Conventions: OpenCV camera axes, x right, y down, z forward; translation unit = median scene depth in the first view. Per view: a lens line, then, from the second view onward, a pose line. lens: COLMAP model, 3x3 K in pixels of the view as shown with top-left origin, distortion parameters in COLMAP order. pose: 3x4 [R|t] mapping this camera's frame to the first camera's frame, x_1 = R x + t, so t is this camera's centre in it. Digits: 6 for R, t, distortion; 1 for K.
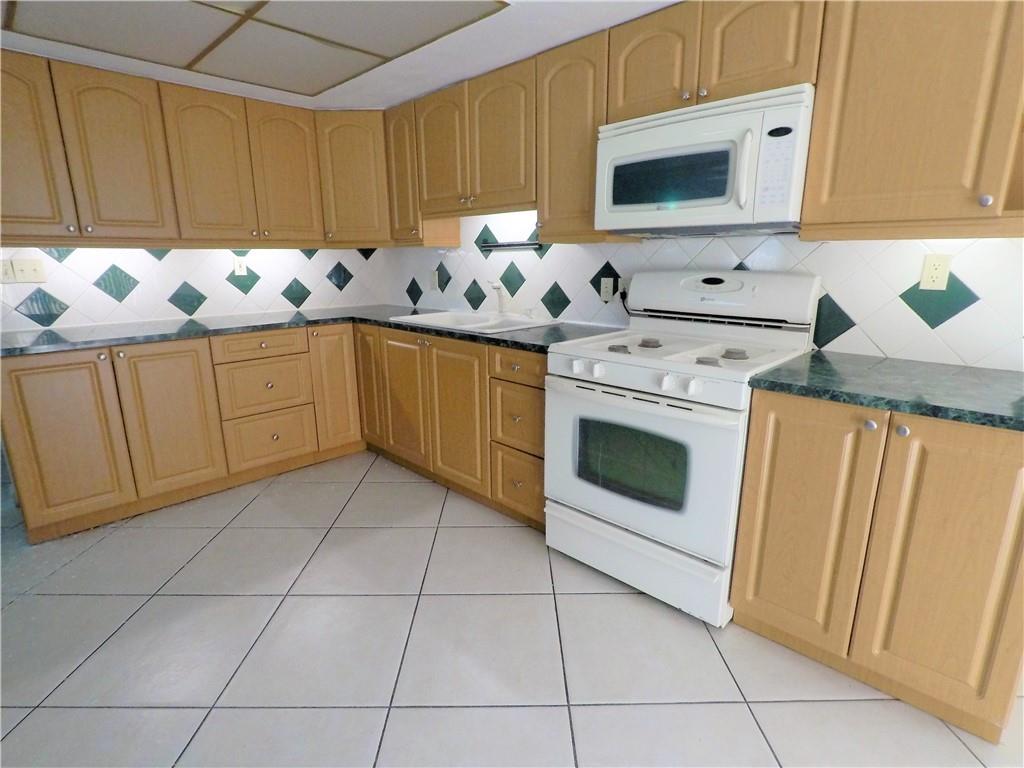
lens RADIAL K [[526.4, 0, 506.1], [0, 526.4, 385.7], [0, 0, 1]] dist [-0.024171, -0.000312]
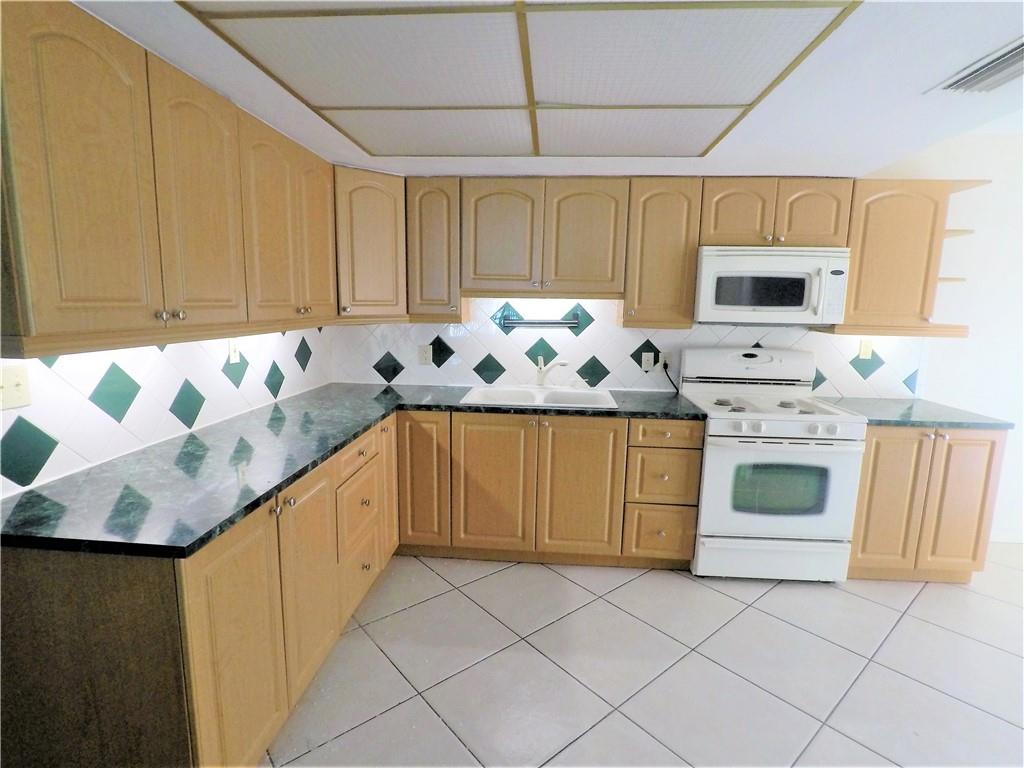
lens RADIAL K [[526.4, 0, 507.3], [0, 526.4, 383.5], [0, 0, 1]] dist [-0.024171, -0.000312]
pose [[0.761008, -0.084496, 0.643216, -0.925962], [0.135093, 0.990387, -0.029730, -0.148615], [-0.634521, 0.109519, 0.765107, 0.279309]]
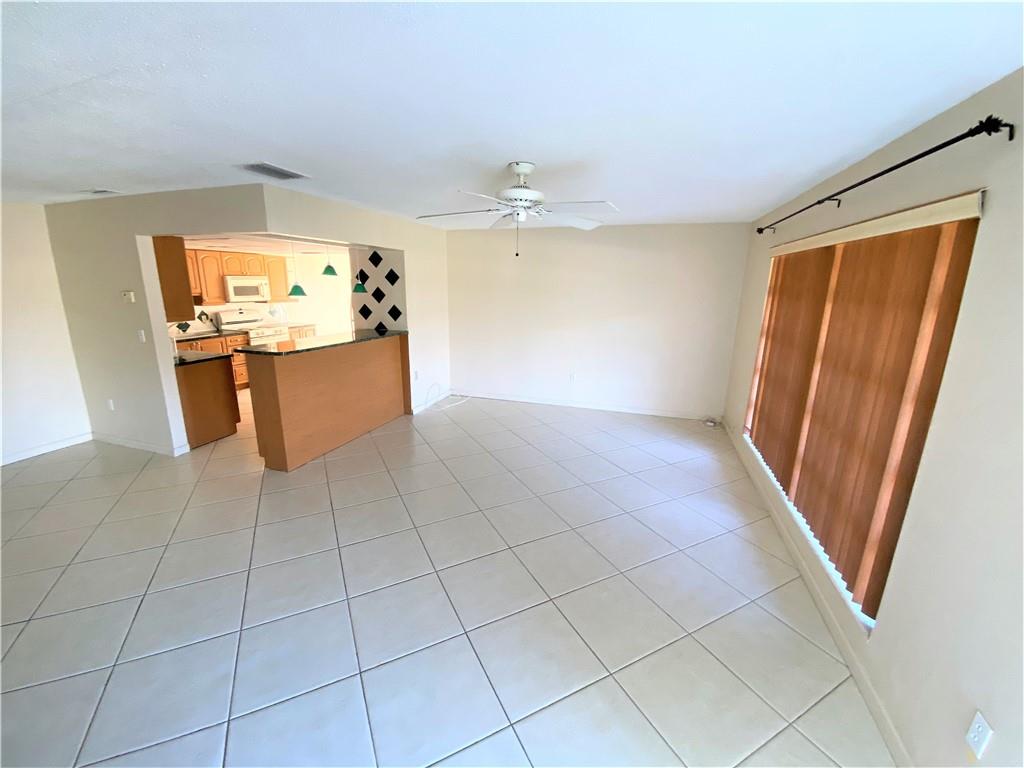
lens RADIAL K [[418.6, 0, 509.9], [0, 418.6, 385.7], [0, 0, 1]] dist [0.003195, 0.000306]
pose [[-0.470512, -0.207015, 0.857767, -3.111615], [0.207251, 0.918971, 0.335469, -0.299320], [-0.857710, 0.335615, -0.389483, 0.573708]]
